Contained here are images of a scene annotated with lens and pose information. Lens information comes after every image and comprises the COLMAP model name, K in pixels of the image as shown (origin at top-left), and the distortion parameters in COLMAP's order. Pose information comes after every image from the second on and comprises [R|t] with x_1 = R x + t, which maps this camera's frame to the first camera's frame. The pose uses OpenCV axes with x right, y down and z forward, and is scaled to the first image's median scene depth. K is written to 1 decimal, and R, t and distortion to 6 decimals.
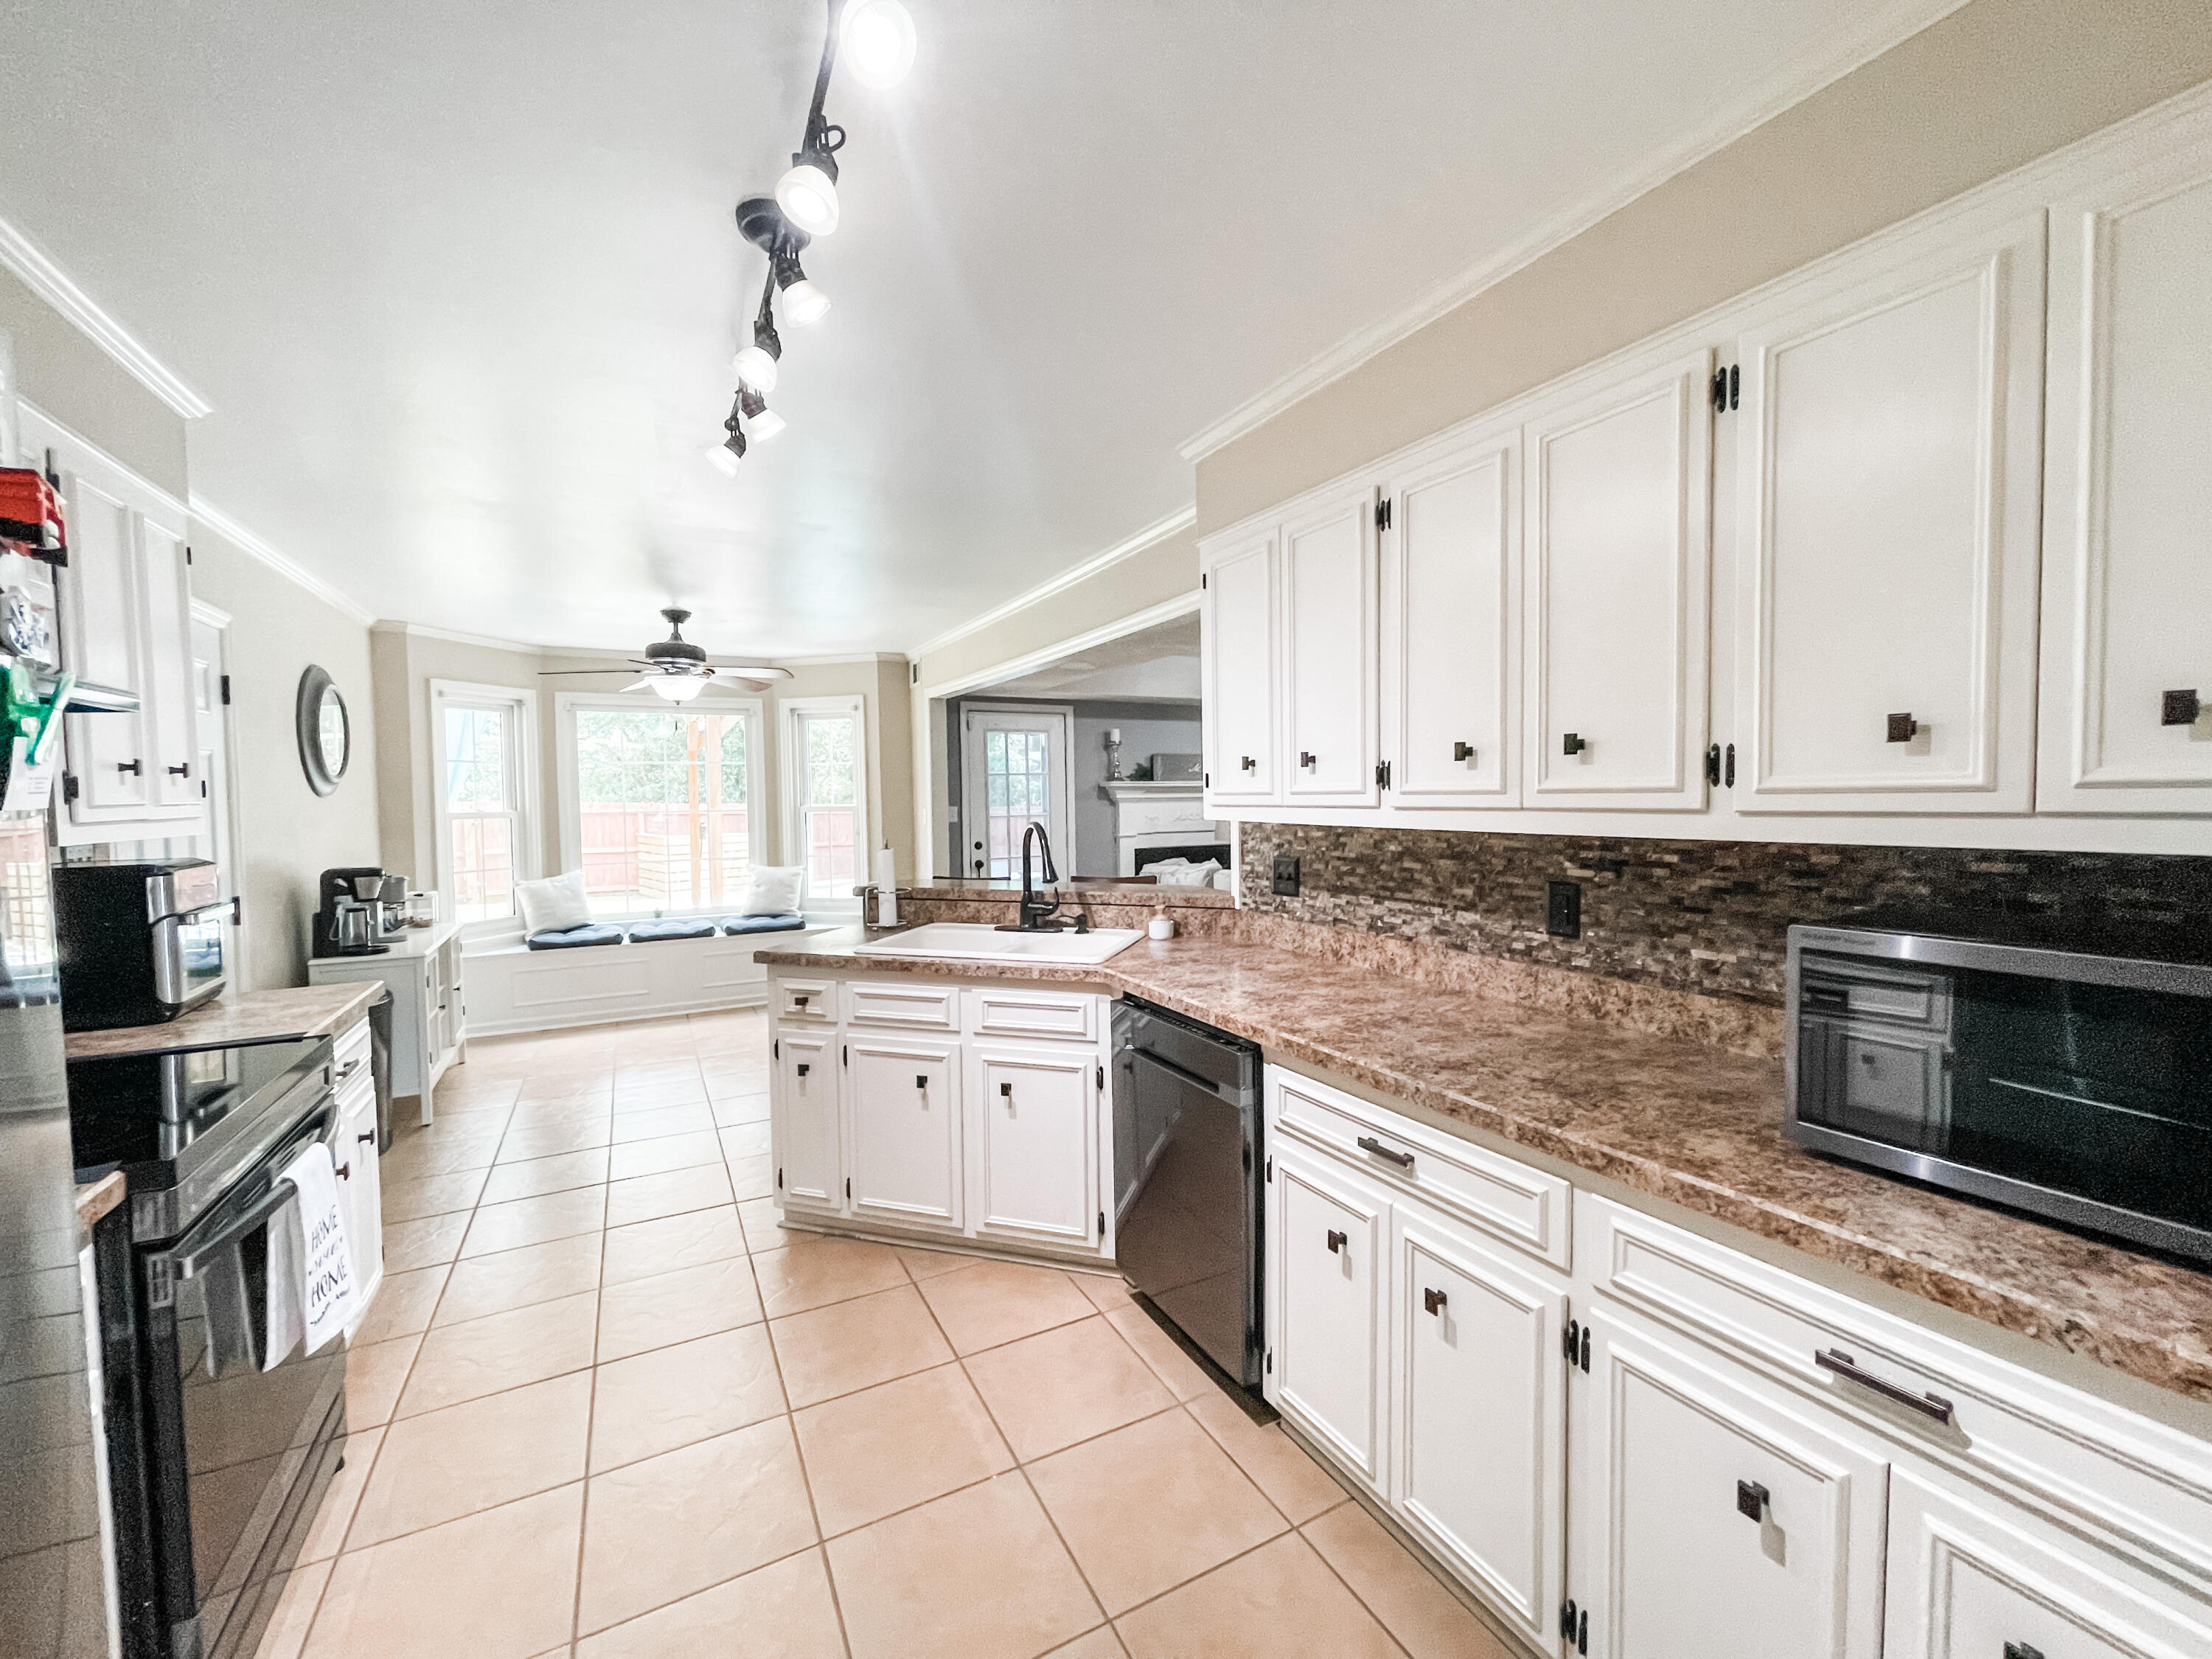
lens RADIAL K [[896.6, 0, 1106.0], [0, 896.6, 829.5], [0, 0, 1]] dist [0.002331, 0.000135]
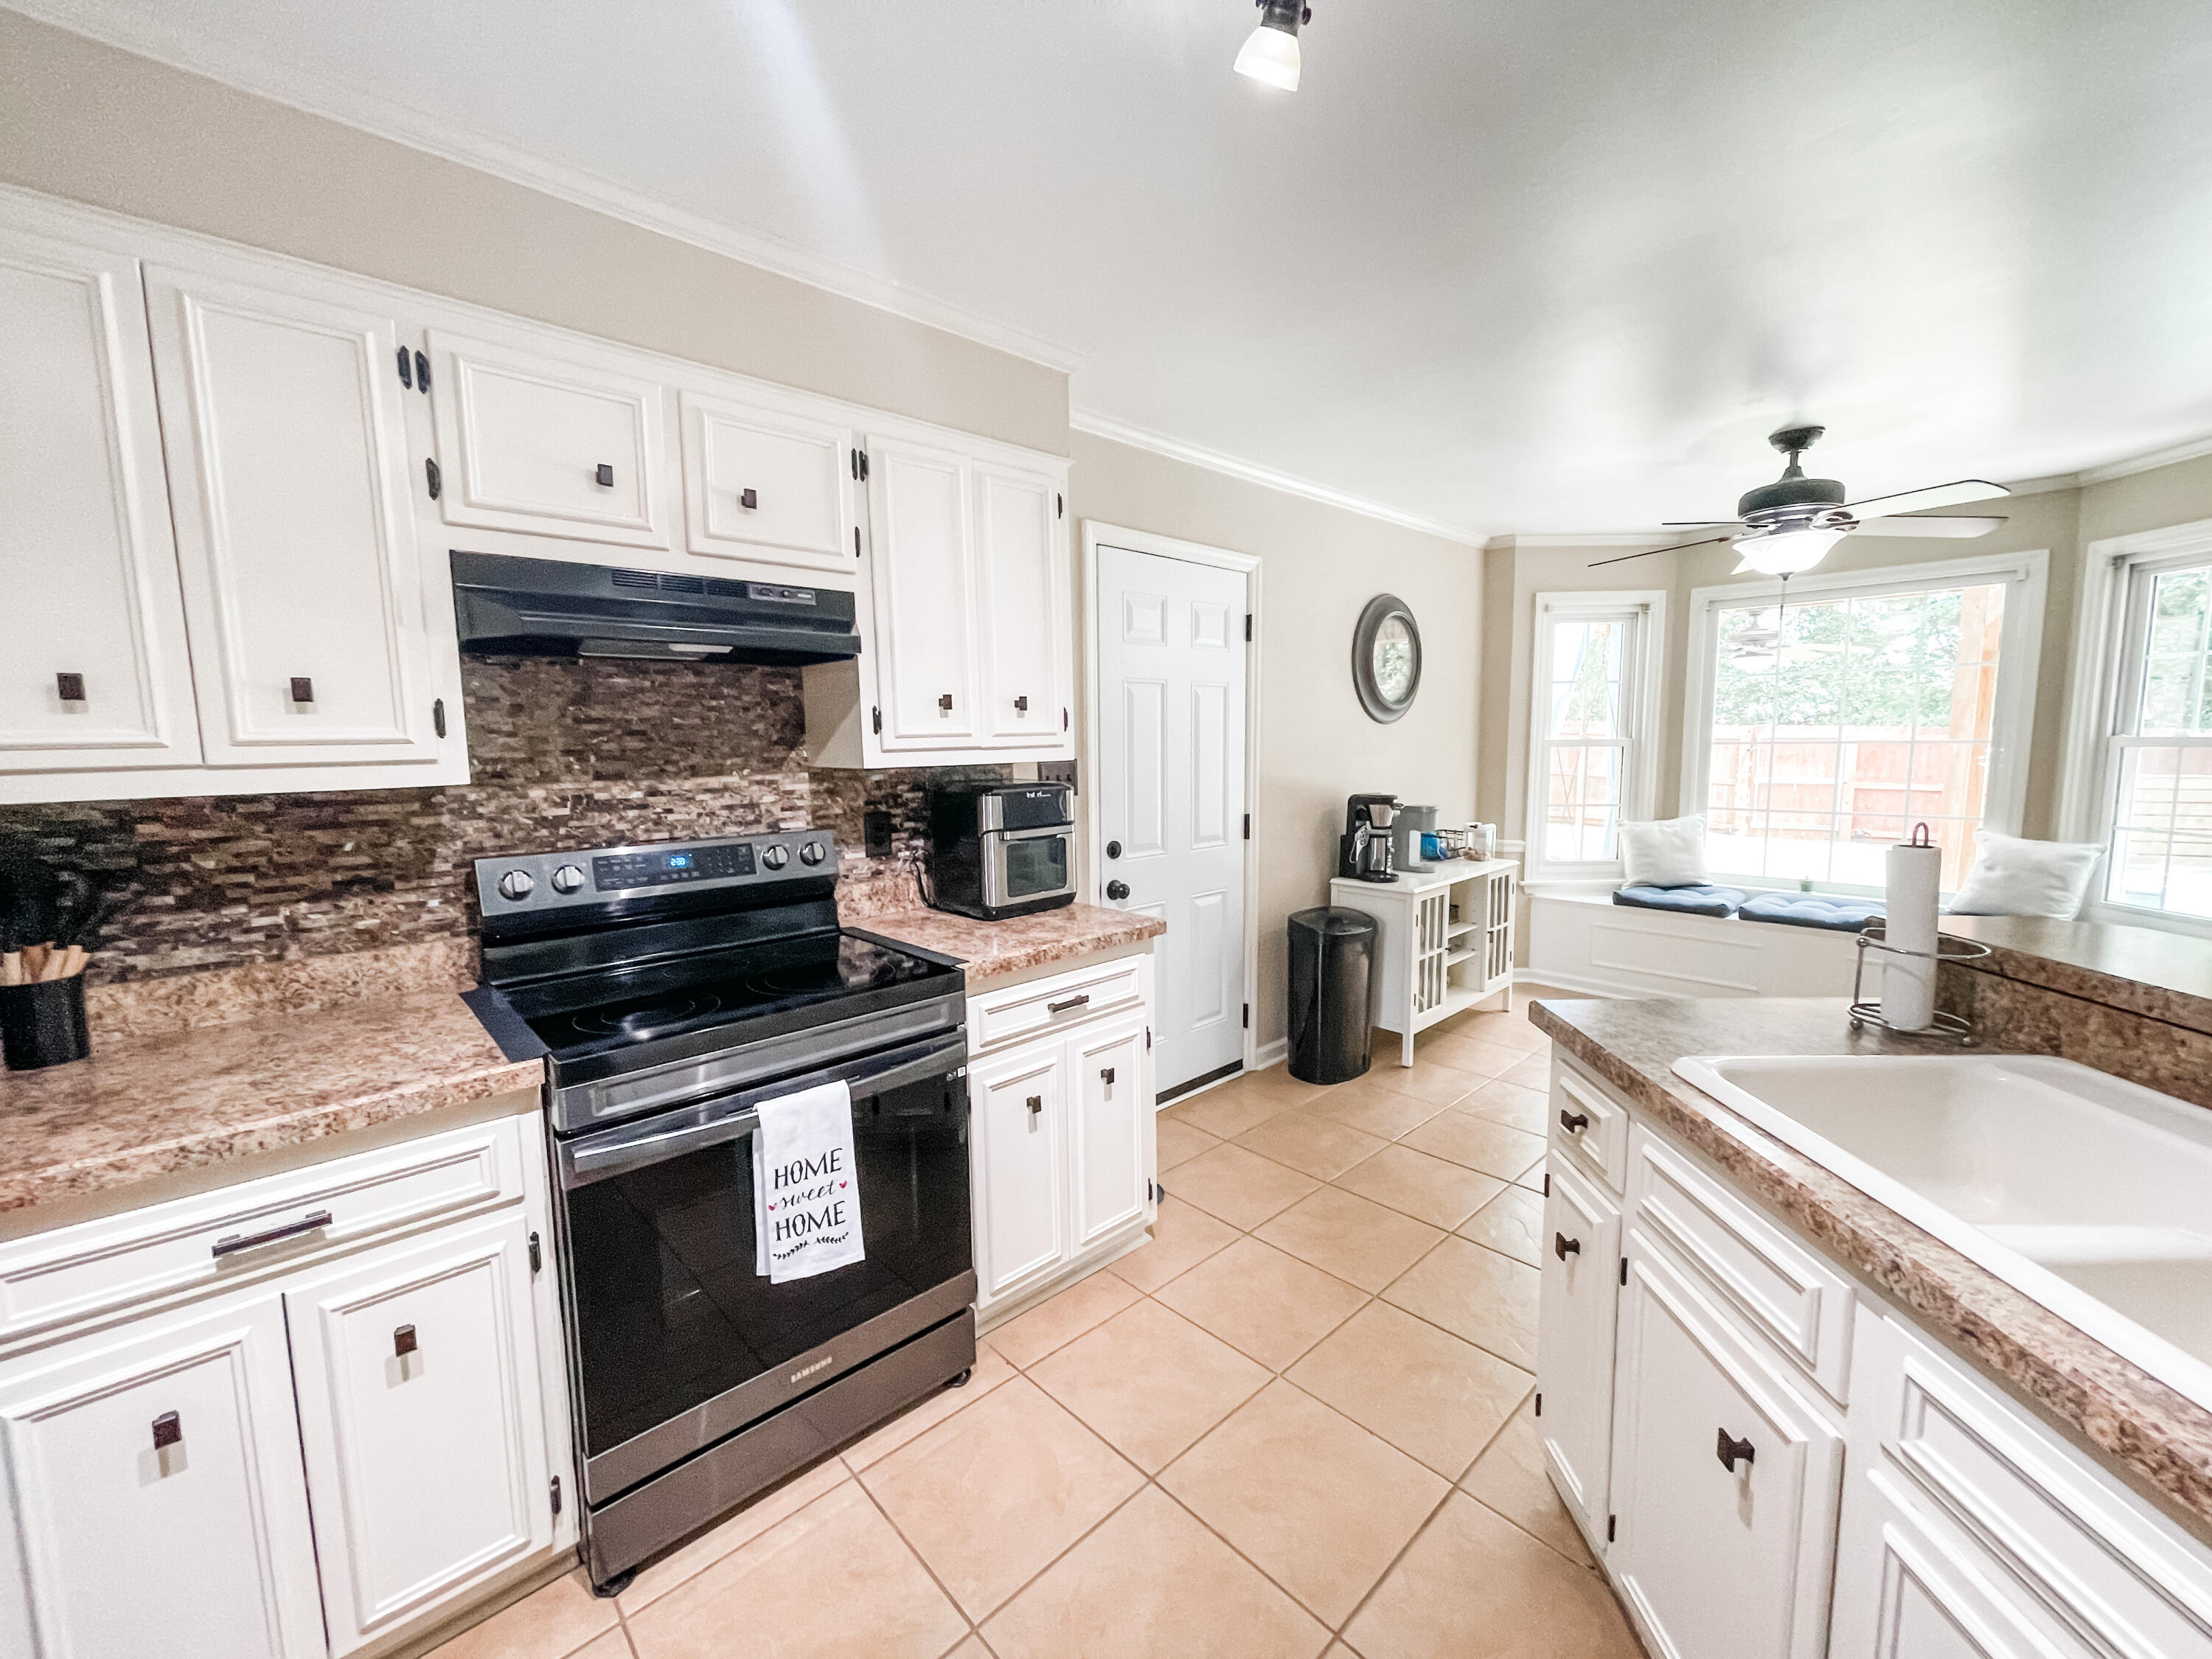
lens RADIAL K [[896.6, 0, 1113.9], [0, 896.6, 832.2], [0, 0, 1]] dist [0.002331, 0.000135]
pose [[0.269848, 0.114688, -0.956049, 0.035193], [-0.029708, 0.993400, 0.110783, -0.012796], [0.962445, -0.001492, 0.271474, 0.320780]]
